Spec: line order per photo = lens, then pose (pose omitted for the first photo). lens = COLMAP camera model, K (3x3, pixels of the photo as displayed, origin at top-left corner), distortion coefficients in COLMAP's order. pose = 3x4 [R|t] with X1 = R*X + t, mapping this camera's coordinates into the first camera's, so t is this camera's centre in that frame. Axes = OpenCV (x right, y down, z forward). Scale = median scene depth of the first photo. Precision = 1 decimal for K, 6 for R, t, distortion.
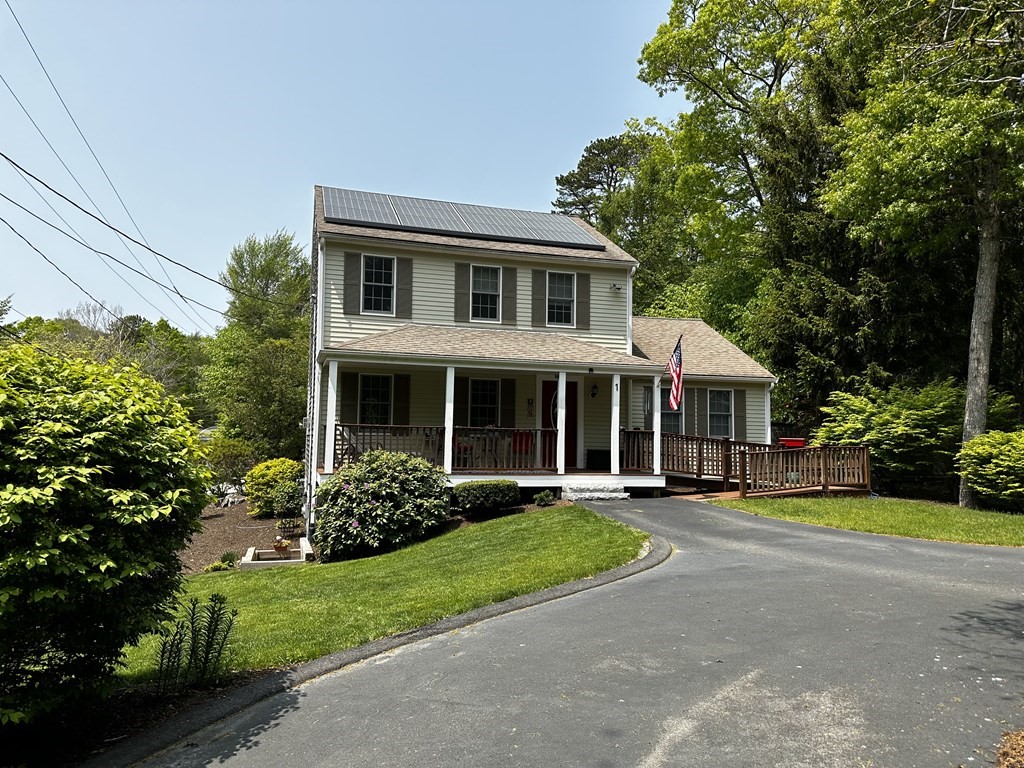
lens RADIAL K [[711.8, 0, 510.6], [0, 711.8, 385.4], [0, 0, 1]] dist [0.009730, 0.001785]
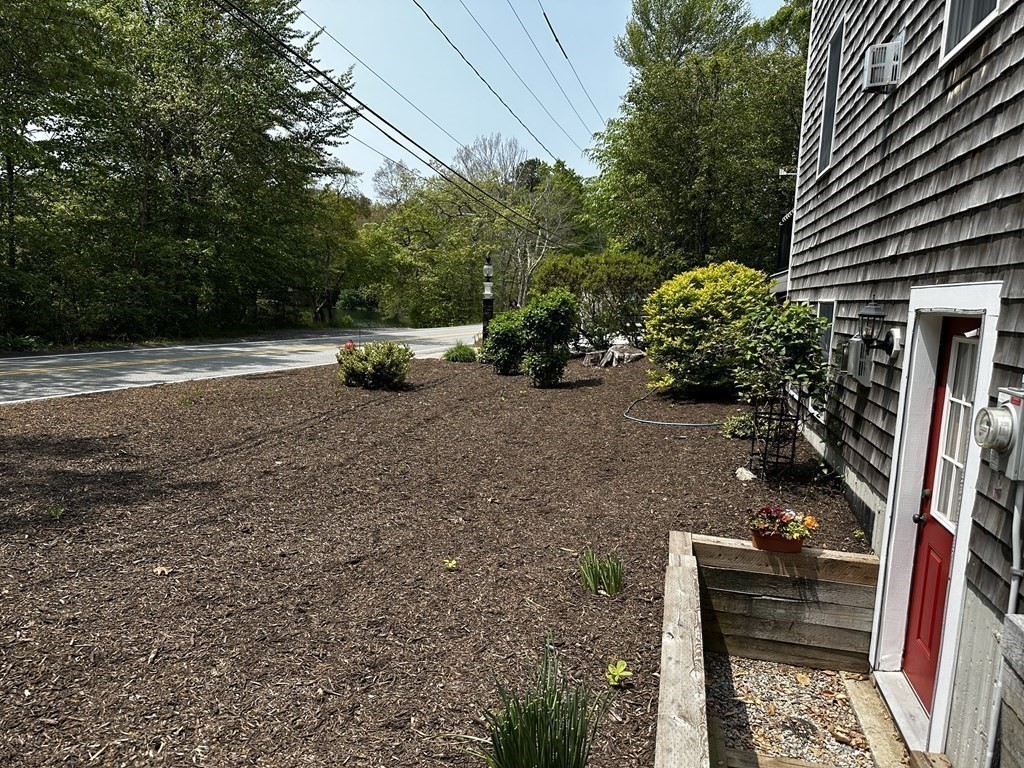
lens RADIAL K [[711.8, 0, 511.4], [0, 711.8, 384.2], [0, 0, 1]] dist [0.009730, 0.001785]
pose [[0.860641, 0.092065, -0.500820, -0.195383], [-0.000599, 0.983702, 0.179803, 0.088680], [0.509212, -0.154446, 0.846670, 0.516266]]
